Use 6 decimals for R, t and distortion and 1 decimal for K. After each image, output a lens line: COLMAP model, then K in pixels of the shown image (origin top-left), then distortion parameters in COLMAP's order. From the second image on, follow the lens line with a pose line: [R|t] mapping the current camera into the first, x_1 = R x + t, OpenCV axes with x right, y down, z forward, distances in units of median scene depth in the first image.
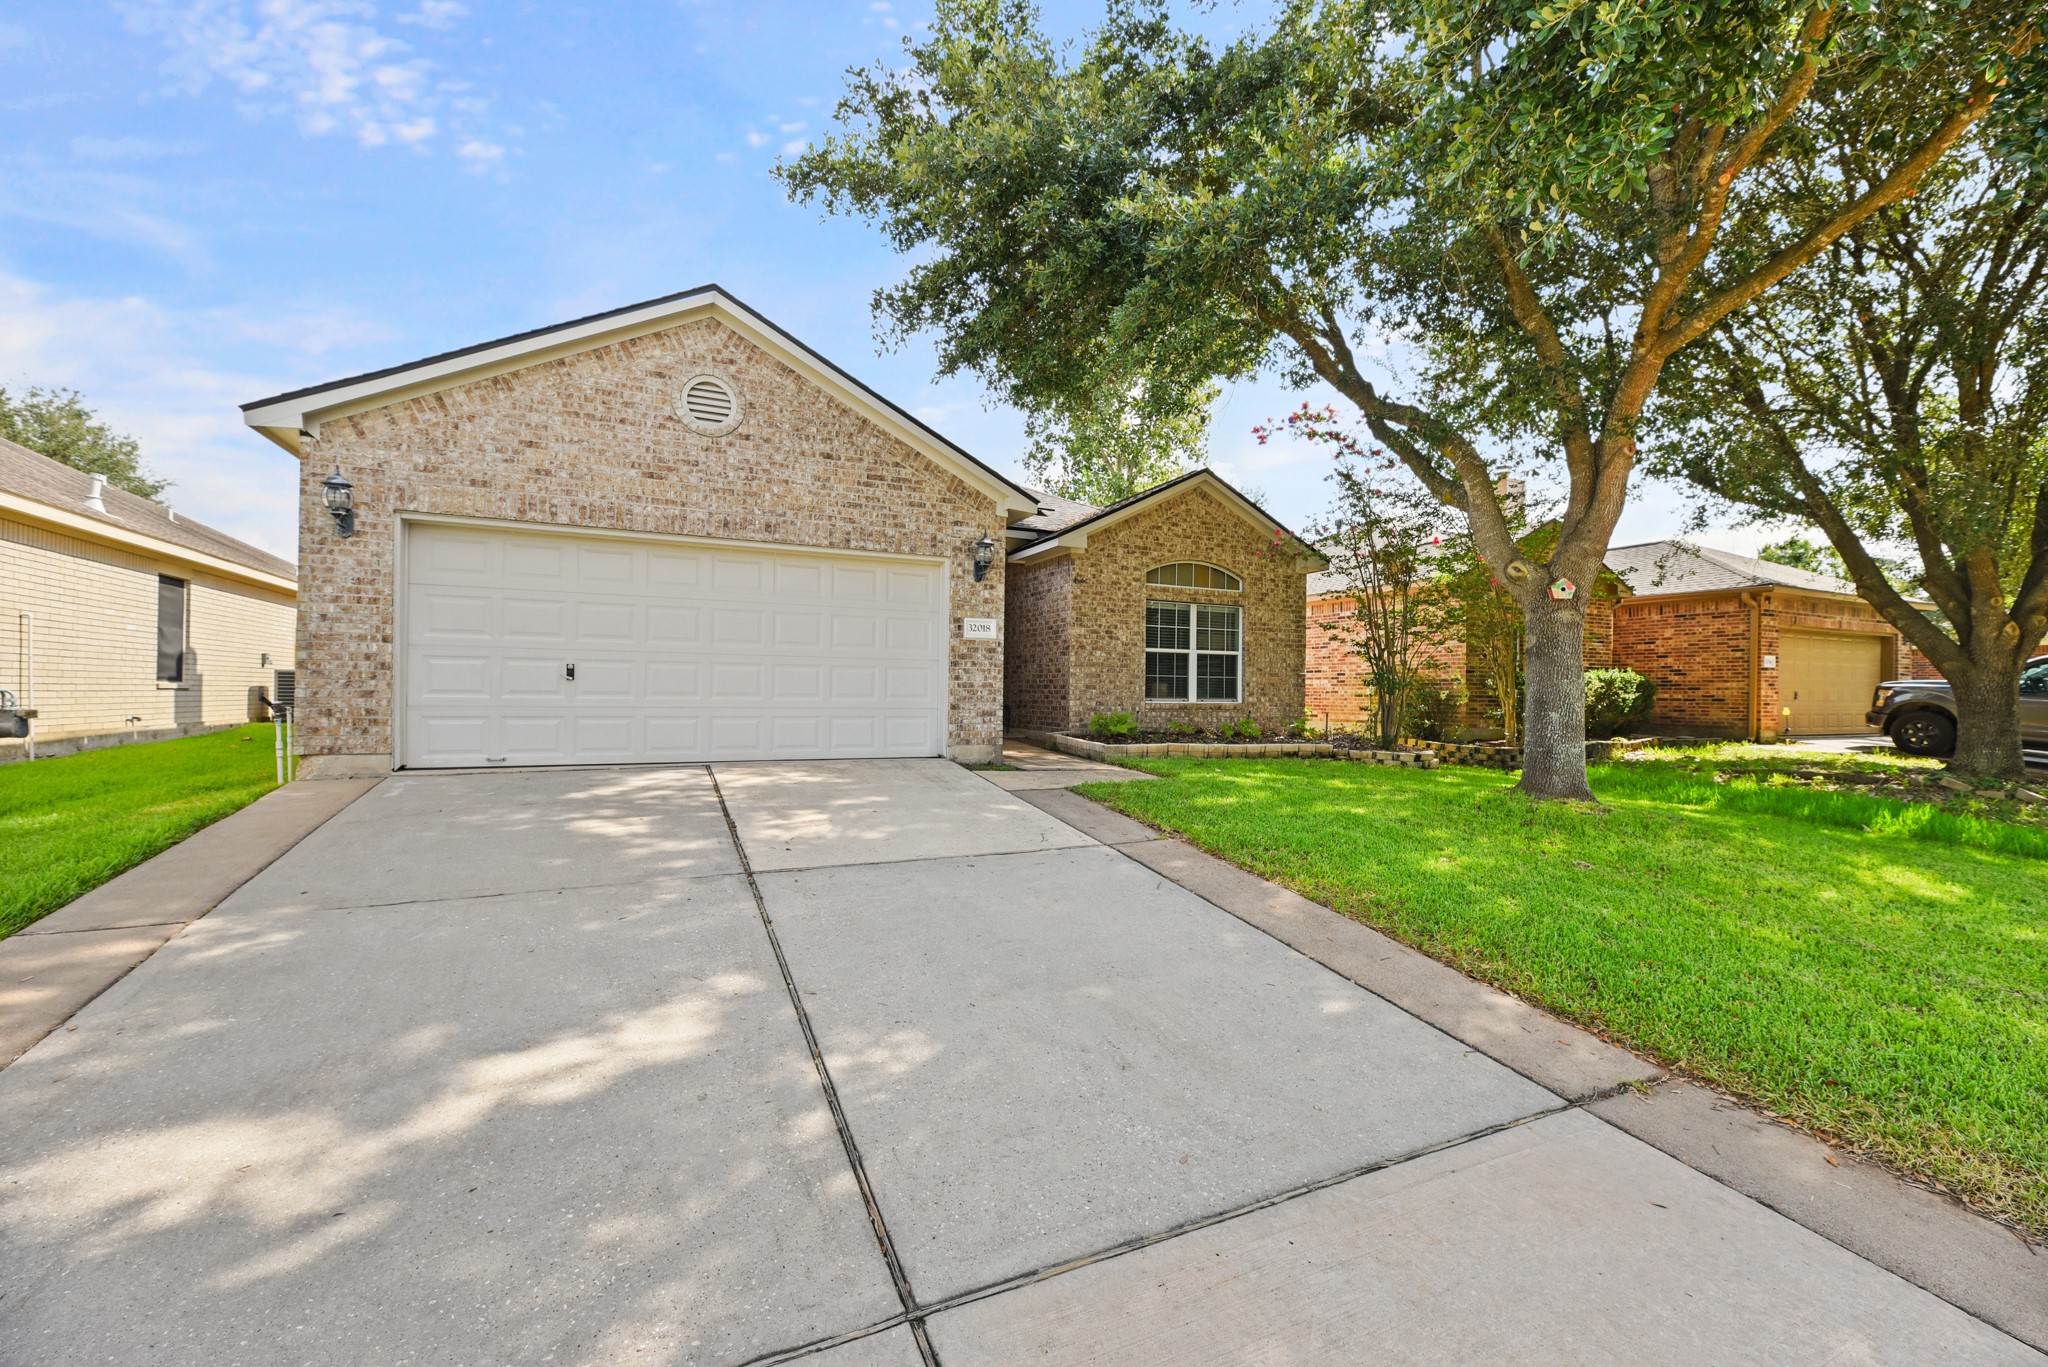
lens RADIAL K [[828.6, 0, 1021.2], [0, 828.6, 686.6], [0, 0, 1]] dist [0.002212, -0.004614]
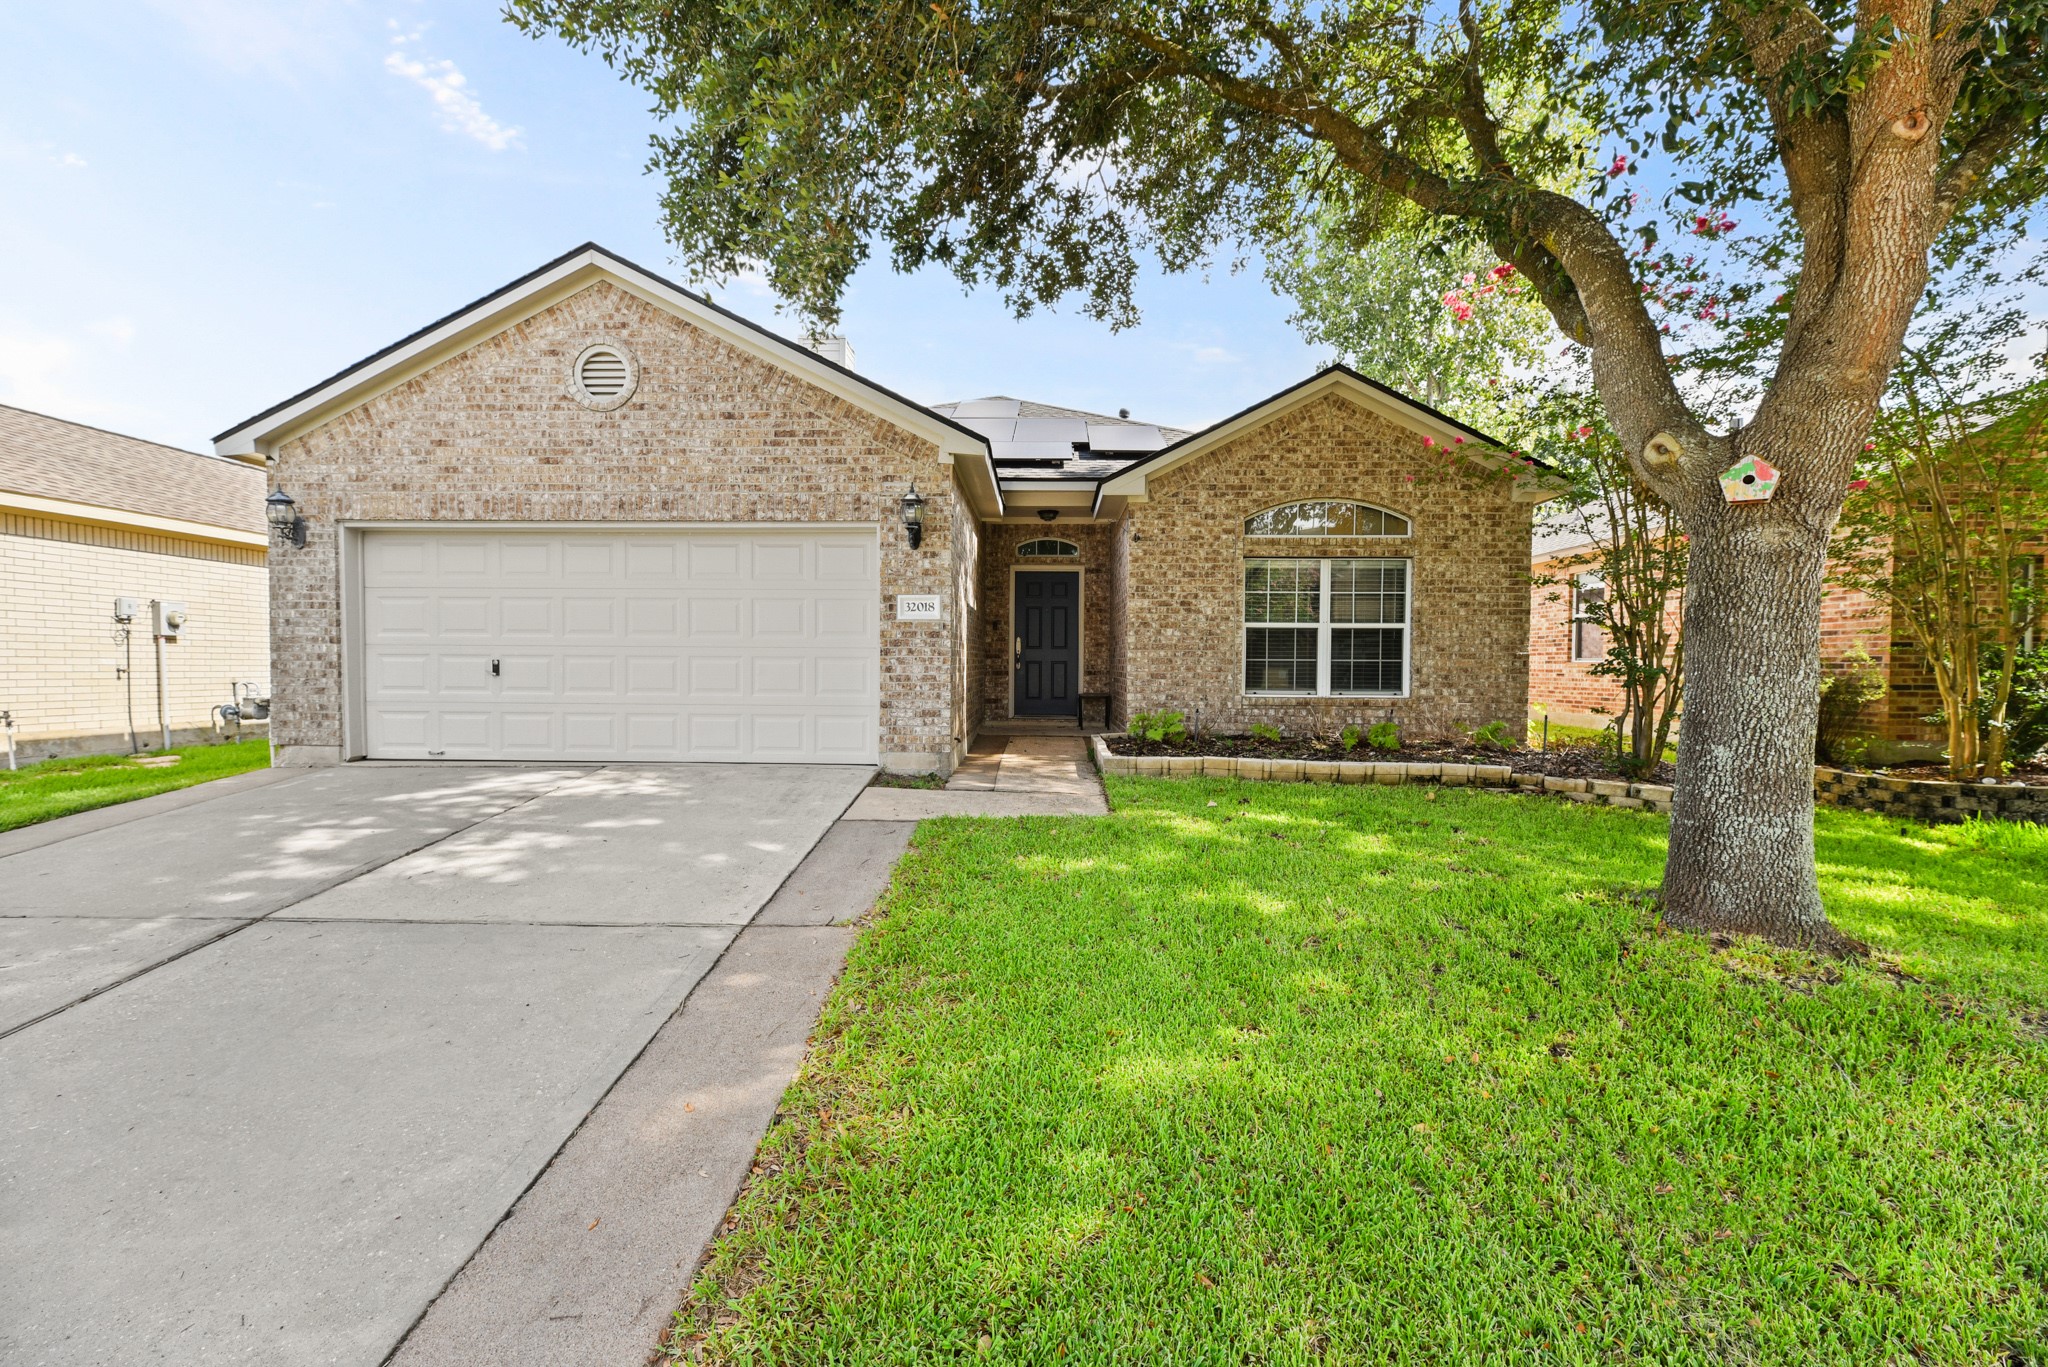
lens RADIAL K [[828.6, 0, 1021.2], [0, 828.6, 686.6], [0, 0, 1]] dist [0.002212, -0.004614]
pose [[0.895989, 0.005332, -0.444044, 0.440849], [0.007412, 0.999609, 0.026960, -0.016167], [0.444014, -0.027447, 0.895599, 0.361037]]
